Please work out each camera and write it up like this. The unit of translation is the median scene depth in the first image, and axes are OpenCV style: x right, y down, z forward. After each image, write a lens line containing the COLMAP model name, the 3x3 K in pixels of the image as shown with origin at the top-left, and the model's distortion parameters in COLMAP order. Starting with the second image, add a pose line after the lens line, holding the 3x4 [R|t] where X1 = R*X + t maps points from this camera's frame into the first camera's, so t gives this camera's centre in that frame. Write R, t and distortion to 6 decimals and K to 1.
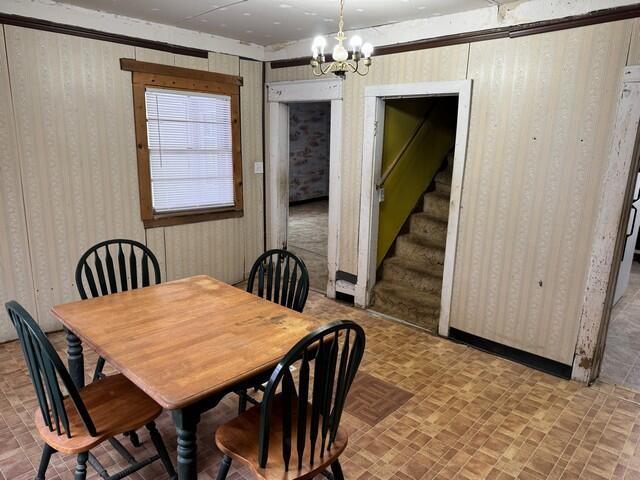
lens RADIAL K [[453.5, 0, 323.8], [0, 453.5, 242.1], [0, 0, 1]] dist [0.031339, -0.007296]
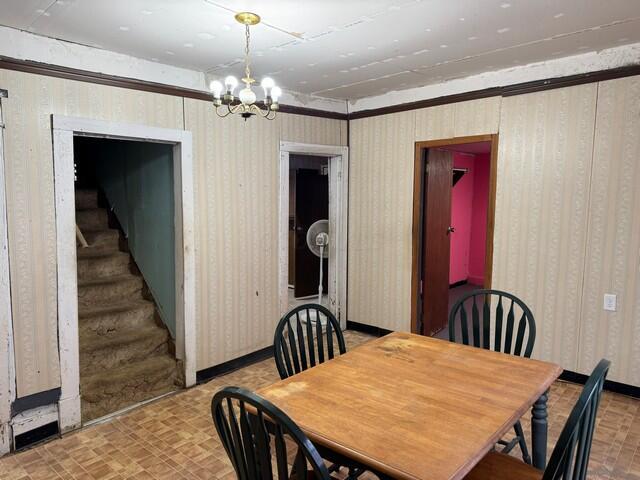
lens RADIAL K [[453.5, 0, 323.6], [0, 453.5, 237.2], [0, 0, 1]] dist [0.031339, -0.007296]
pose [[-0.023734, -0.115739, 0.992996, -0.728331], [0.237236, 0.964252, 0.118059, -0.158494], [-0.971162, 0.238376, 0.004572, 0.703809]]
